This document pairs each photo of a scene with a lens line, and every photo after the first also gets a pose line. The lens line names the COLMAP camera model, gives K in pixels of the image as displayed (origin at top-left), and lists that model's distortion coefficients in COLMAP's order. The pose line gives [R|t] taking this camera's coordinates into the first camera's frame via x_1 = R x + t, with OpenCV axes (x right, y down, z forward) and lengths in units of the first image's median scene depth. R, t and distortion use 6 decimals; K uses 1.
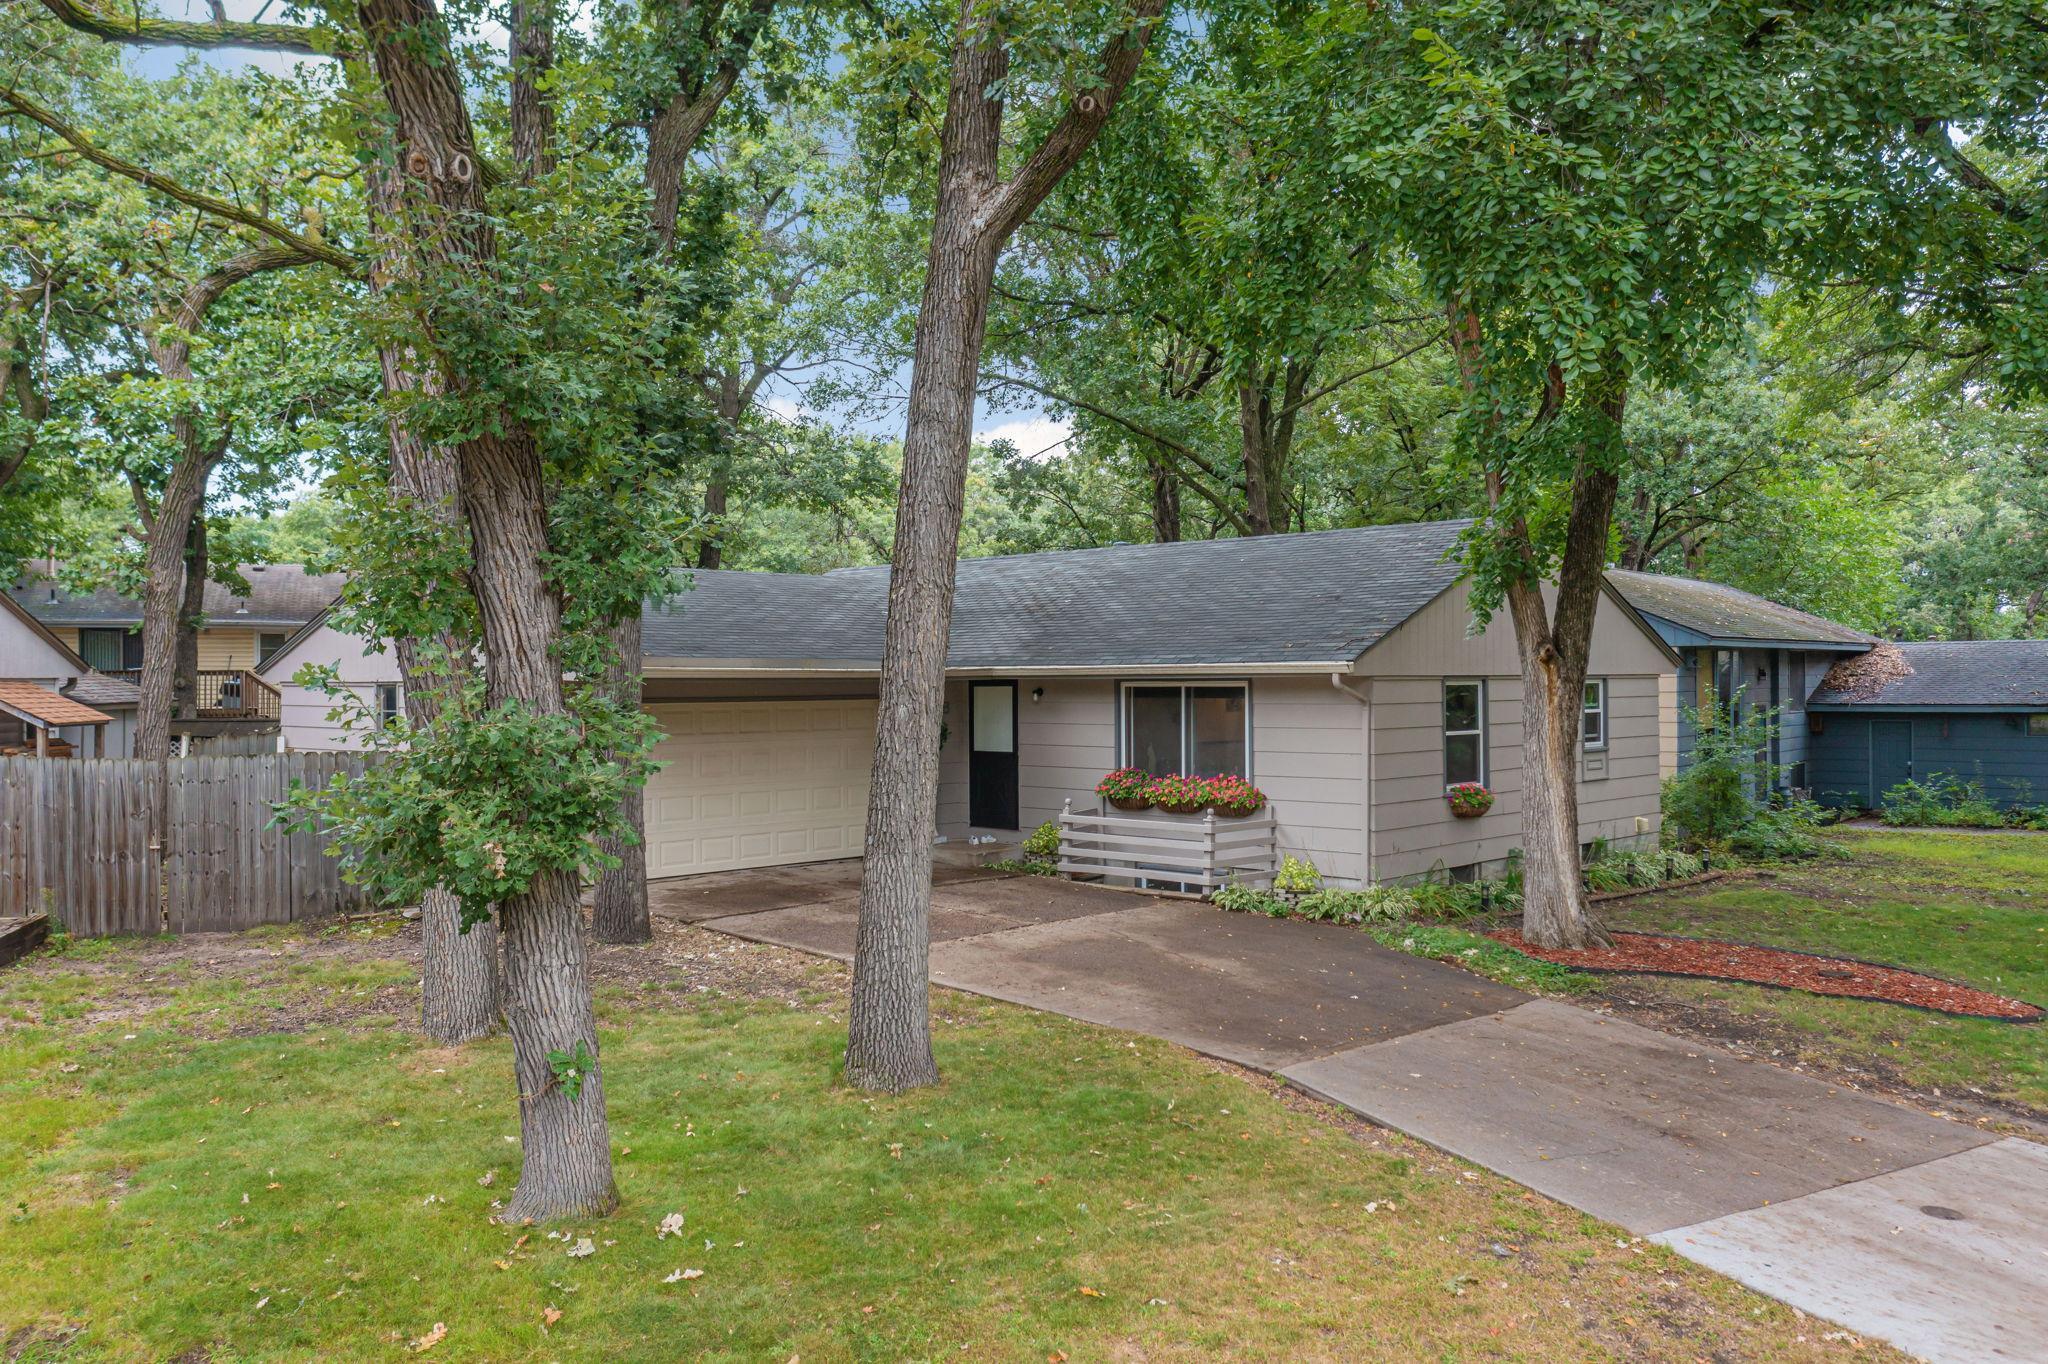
lens RADIAL K [[1586.6, 0, 1032.6], [0, 1586.6, 676.3], [0, 0, 1]] dist [-0.006763, 0.005314]
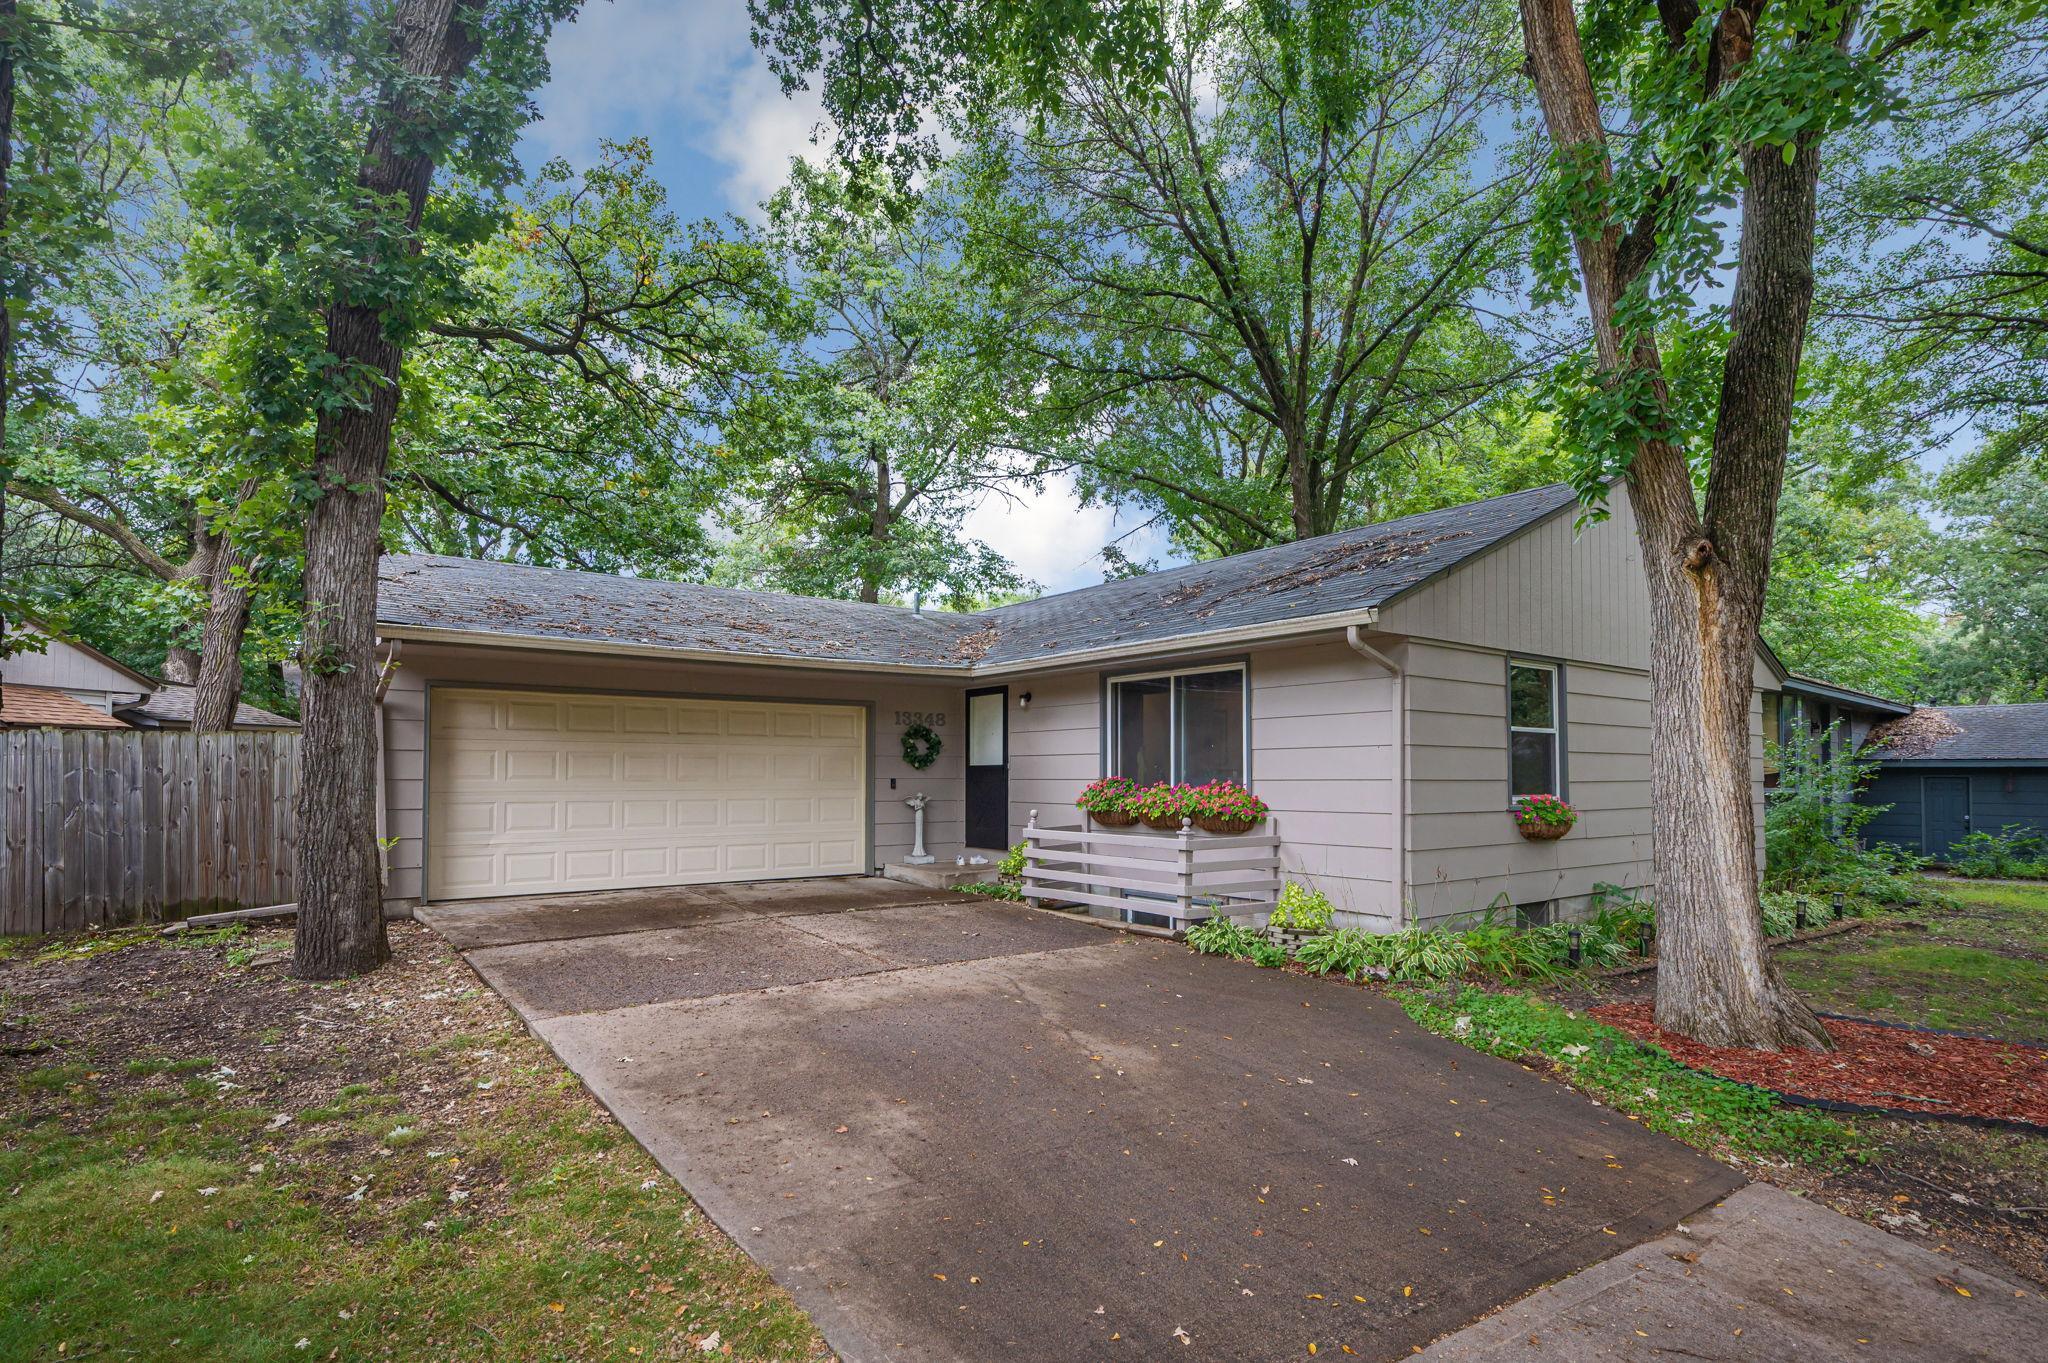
lens RADIAL K [[1036.8, 0, 1024.4], [0, 1036.8, 741.4], [0, 0, 1]] dist [0.001431, 0.000926]
pose [[0.986712, 0.001432, -0.162473, 0.112503], [-0.005983, 0.999603, -0.027528, 0.058749], [0.162369, 0.028134, 0.986329, 0.477812]]
